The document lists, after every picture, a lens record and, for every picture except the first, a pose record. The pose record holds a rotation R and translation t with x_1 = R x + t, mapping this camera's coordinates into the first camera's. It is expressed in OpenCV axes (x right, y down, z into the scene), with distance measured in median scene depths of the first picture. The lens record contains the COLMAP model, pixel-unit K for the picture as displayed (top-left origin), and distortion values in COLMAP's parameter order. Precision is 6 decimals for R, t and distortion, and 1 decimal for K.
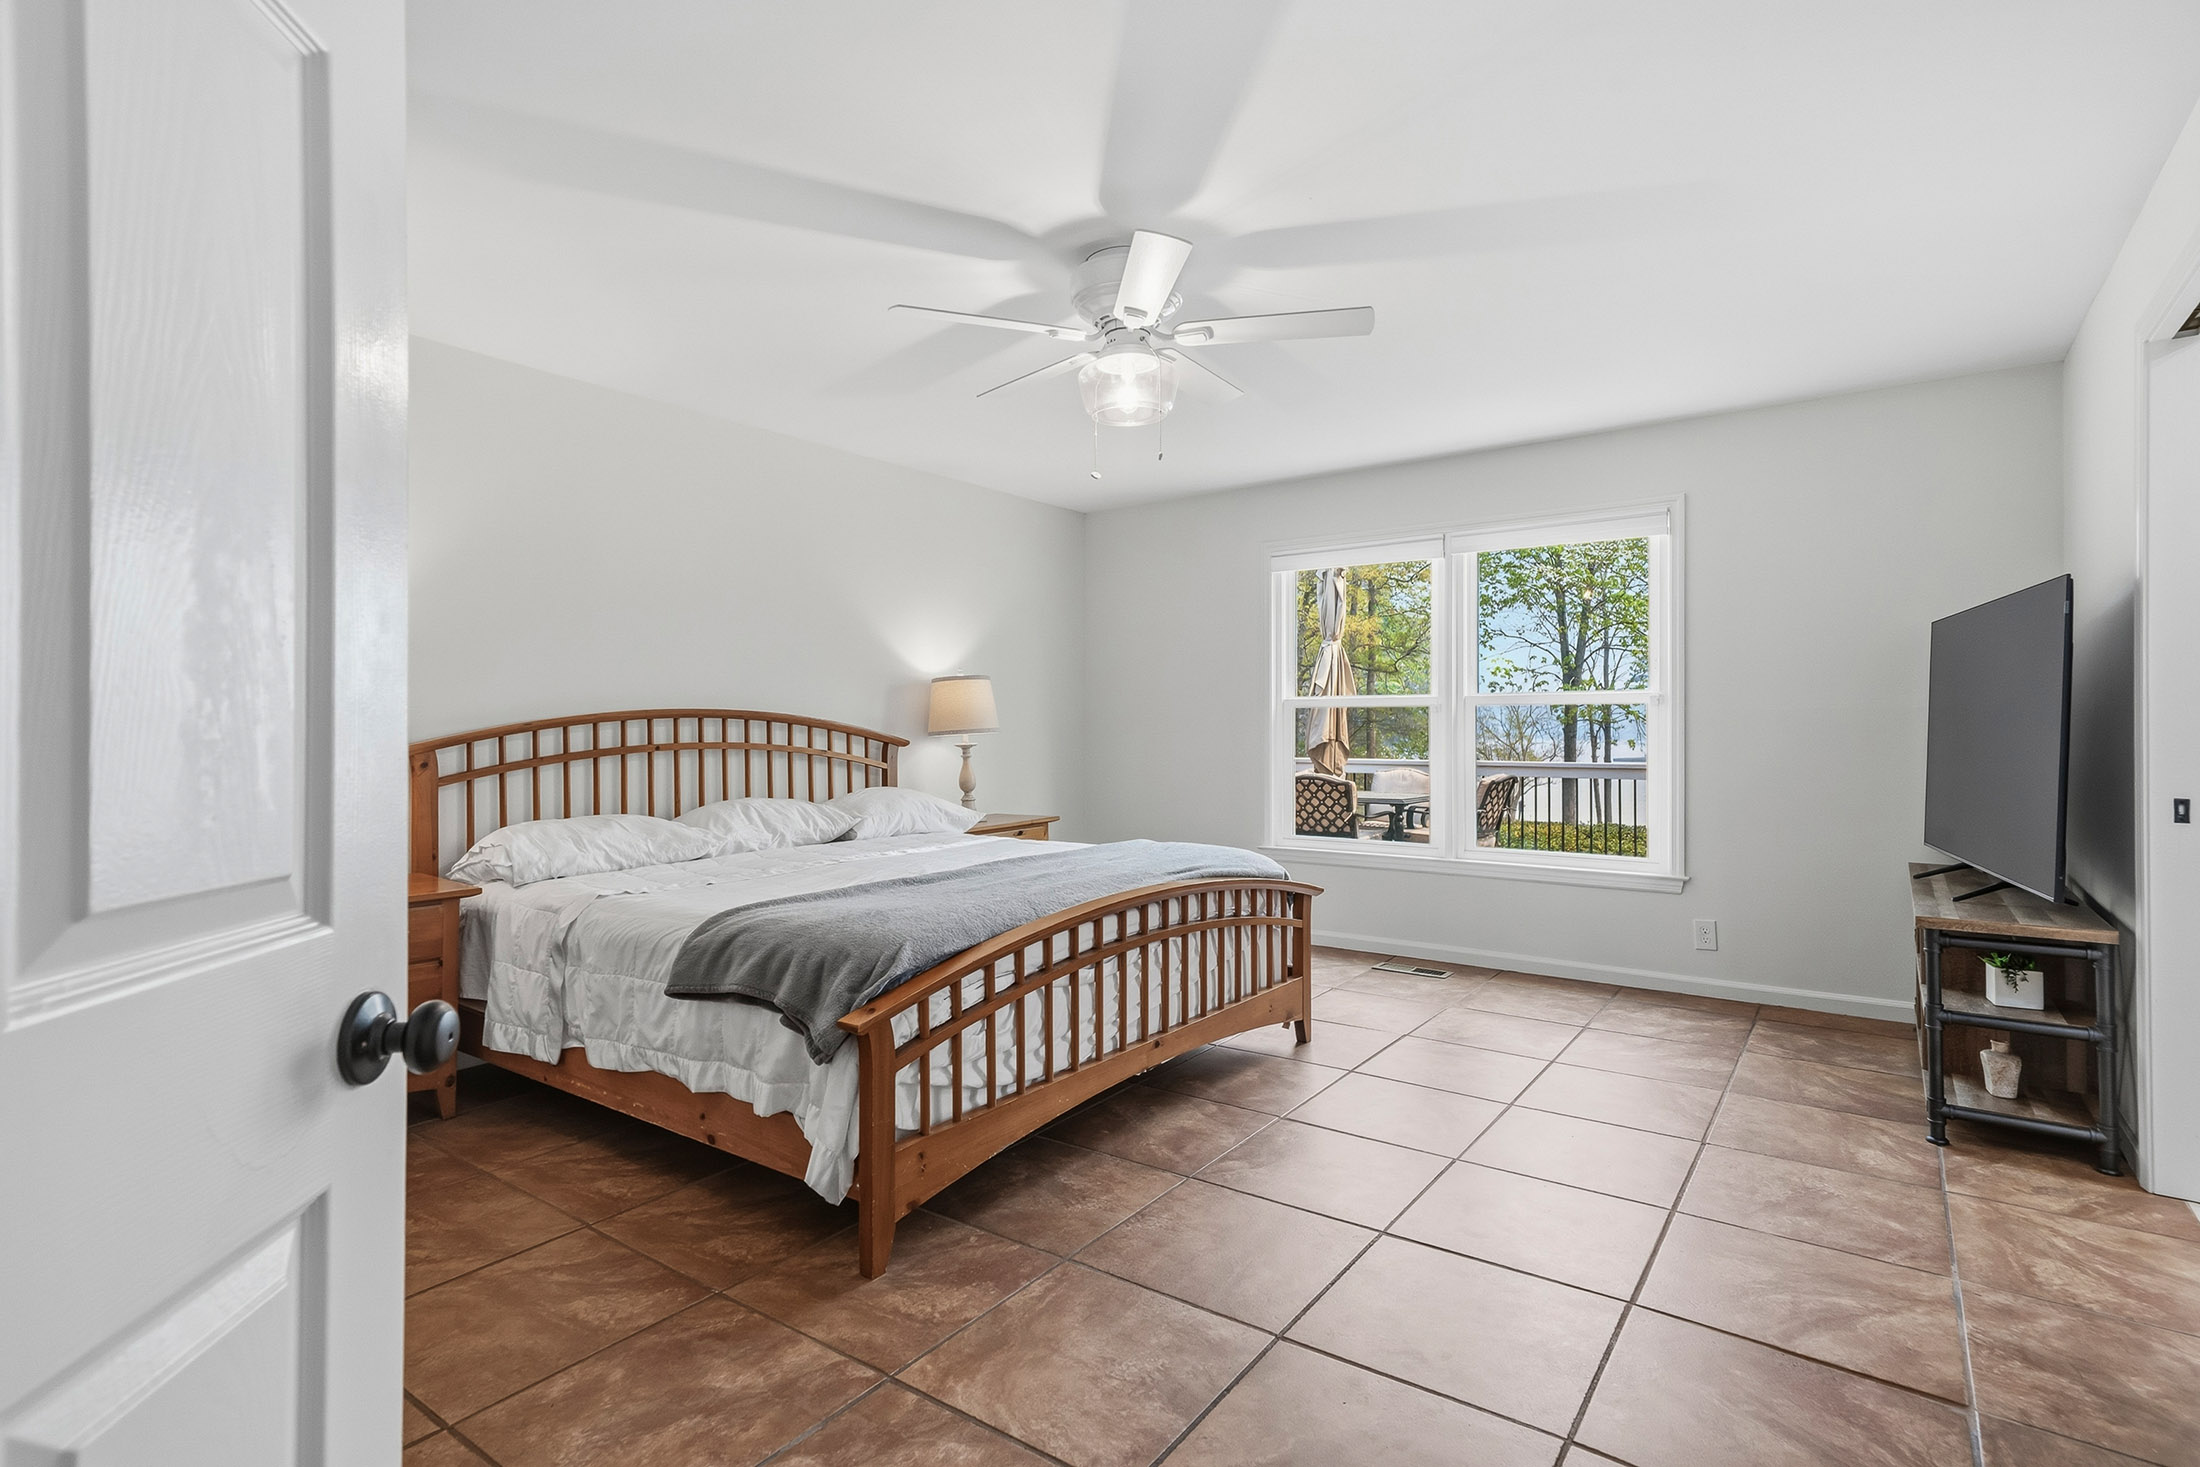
lens RADIAL K [[1063.8, 0, 1100.0], [0, 1063.8, 733.5], [0, 0, 1]] dist [0.002068, 0.000555]
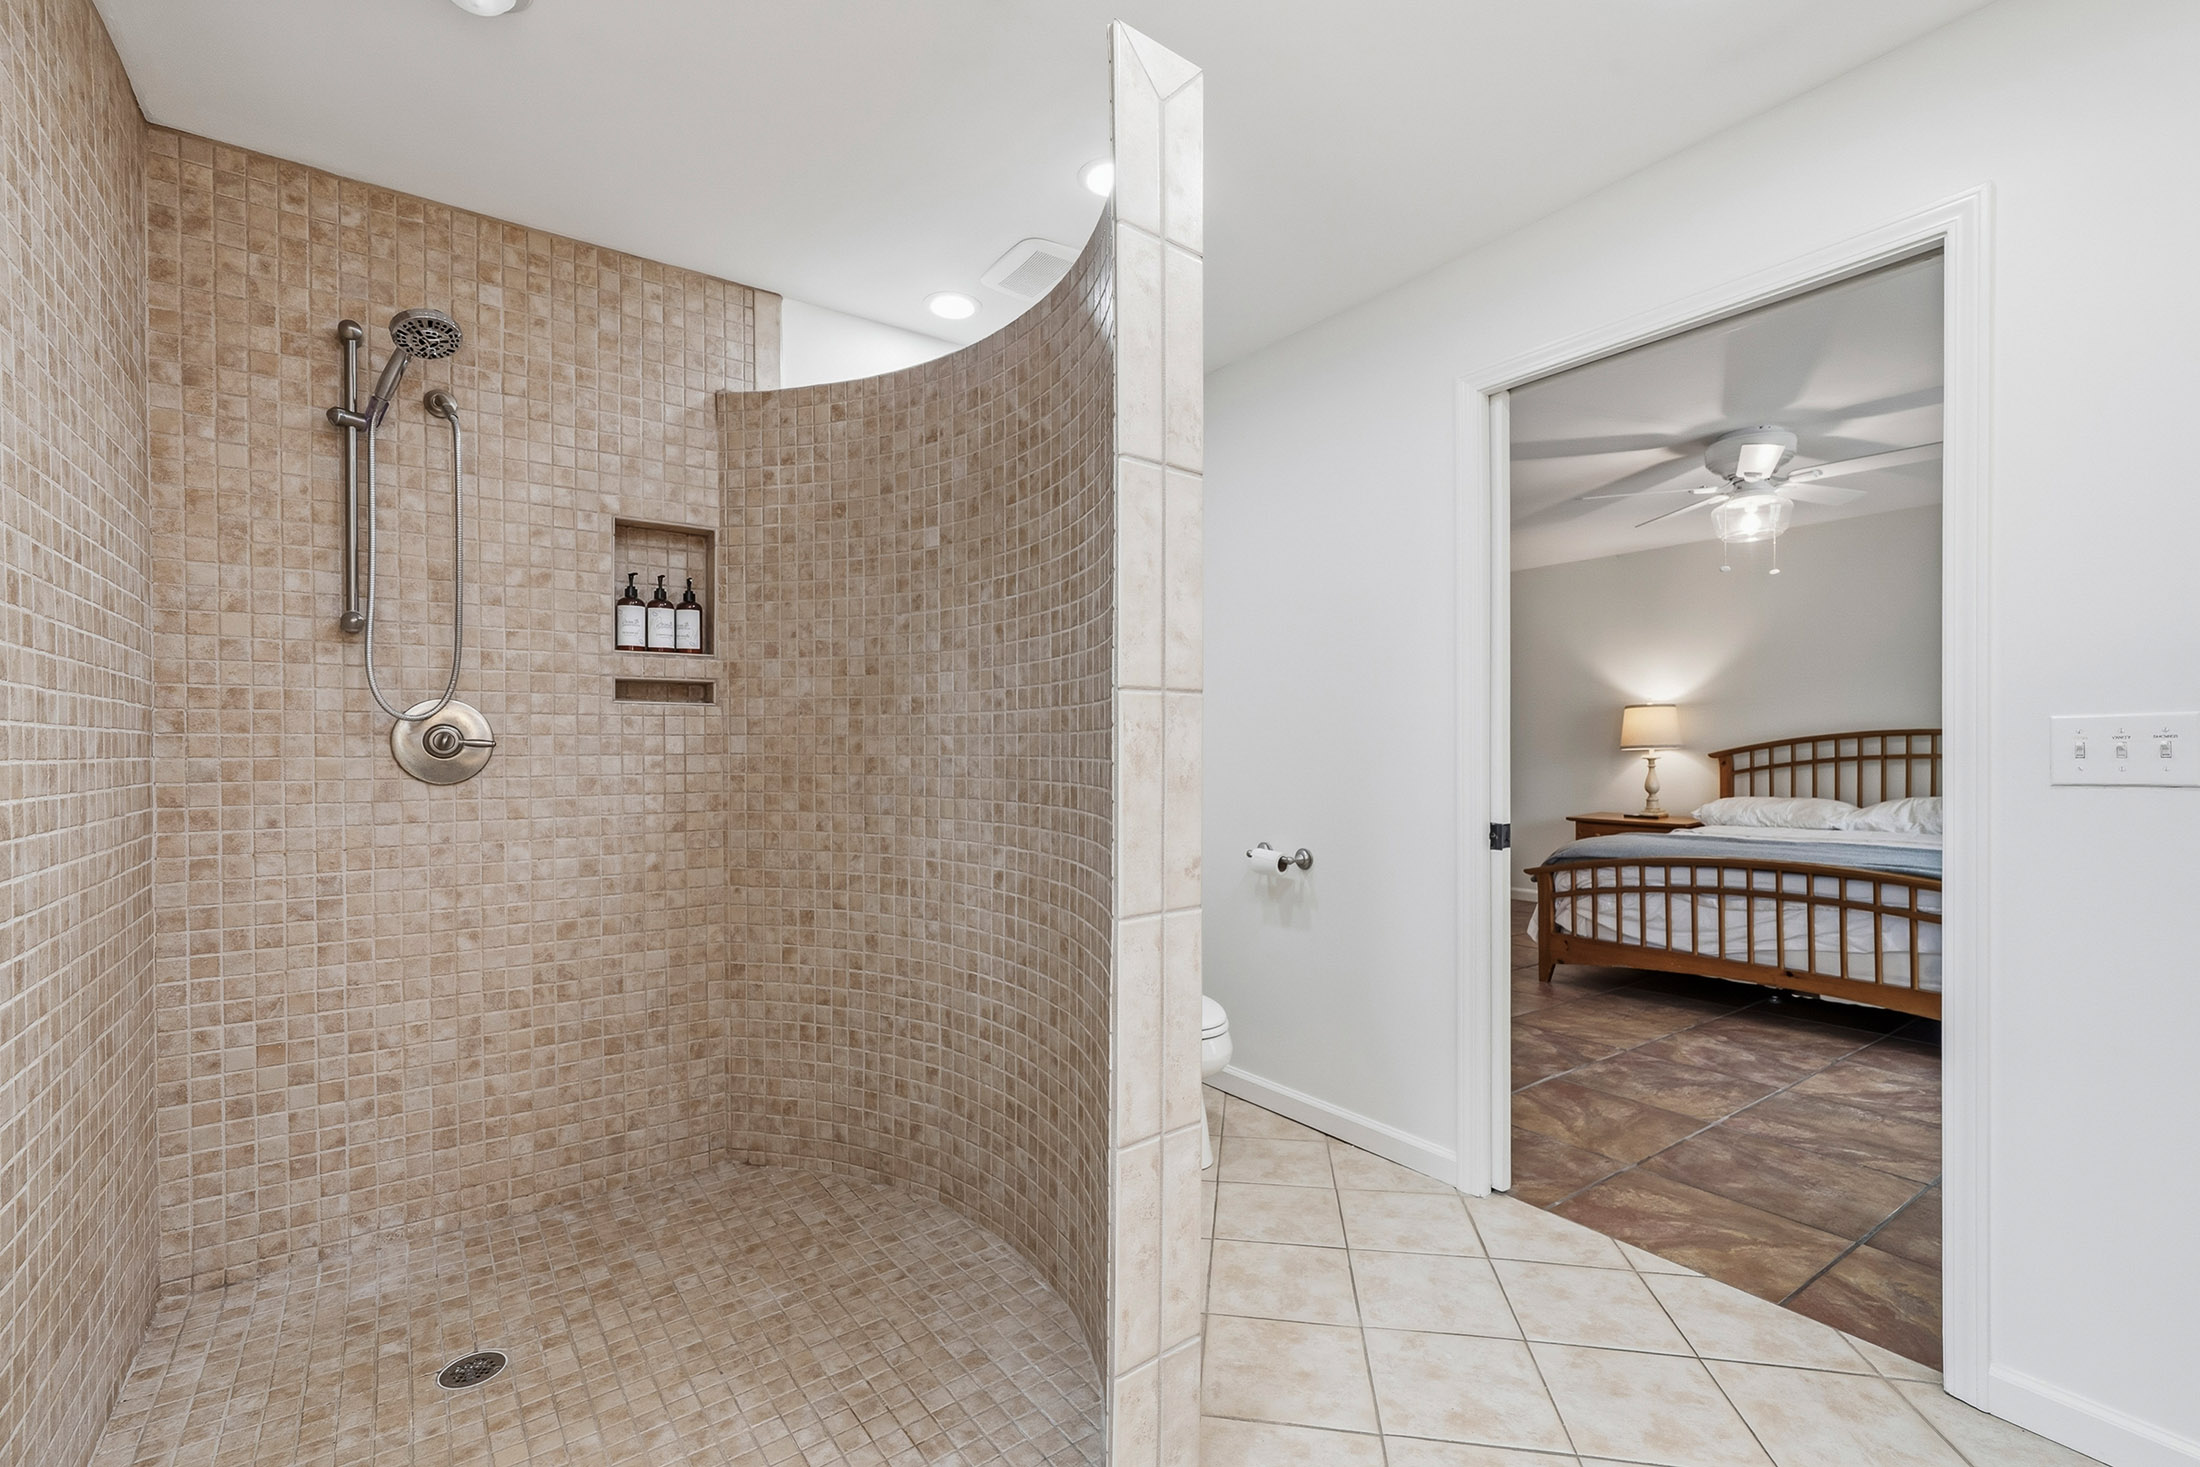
lens RADIAL K [[955.8, 0, 1093.5], [0, 955.8, 746.7], [0, 0, 1]] dist [0.013829, 0.000579]
pose [[-0.302623, 0.009321, -0.953065, 1.672347], [0.001299, 0.999955, 0.009367, -0.020915], [0.953109, 0.001596, -0.302622, 0.558970]]
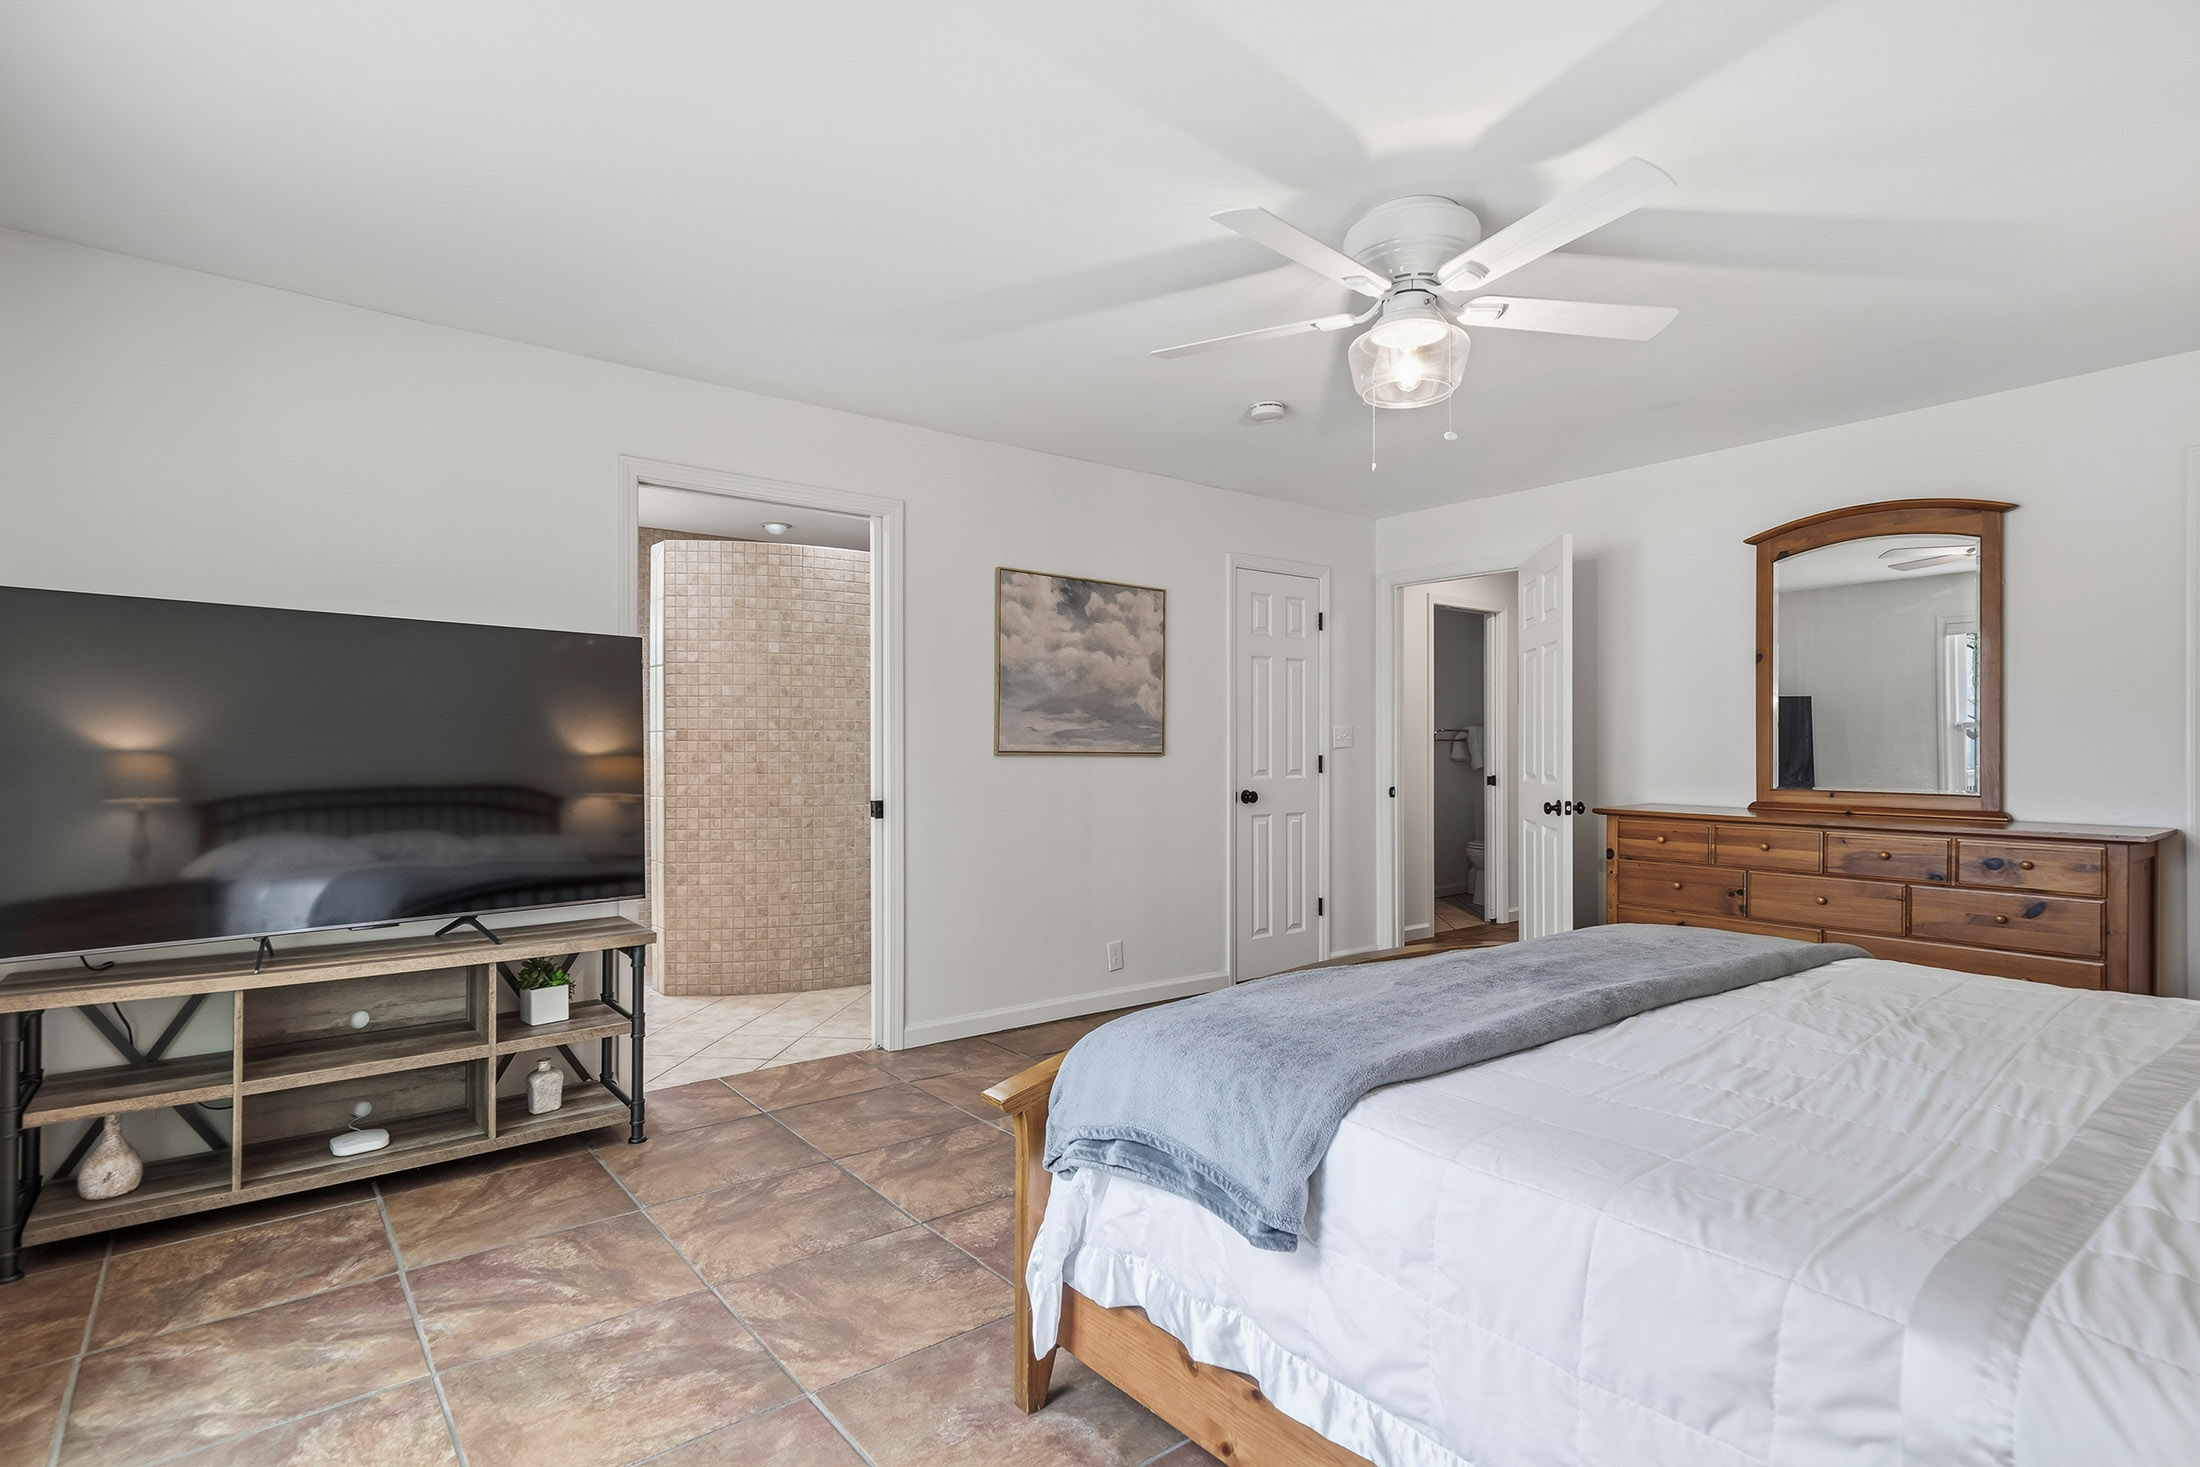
lens RADIAL K [[1074.4, 0, 1102.9], [0, 1074.4, 747.5], [0, 0, 1]] dist [0.011112, 0.000593]
pose [[-0.964921, 0.014971, 0.262112, 0.042042], [0.014163, 0.999887, -0.004969, -0.001813], [-0.262157, -0.001083, -0.965025, 1.981023]]
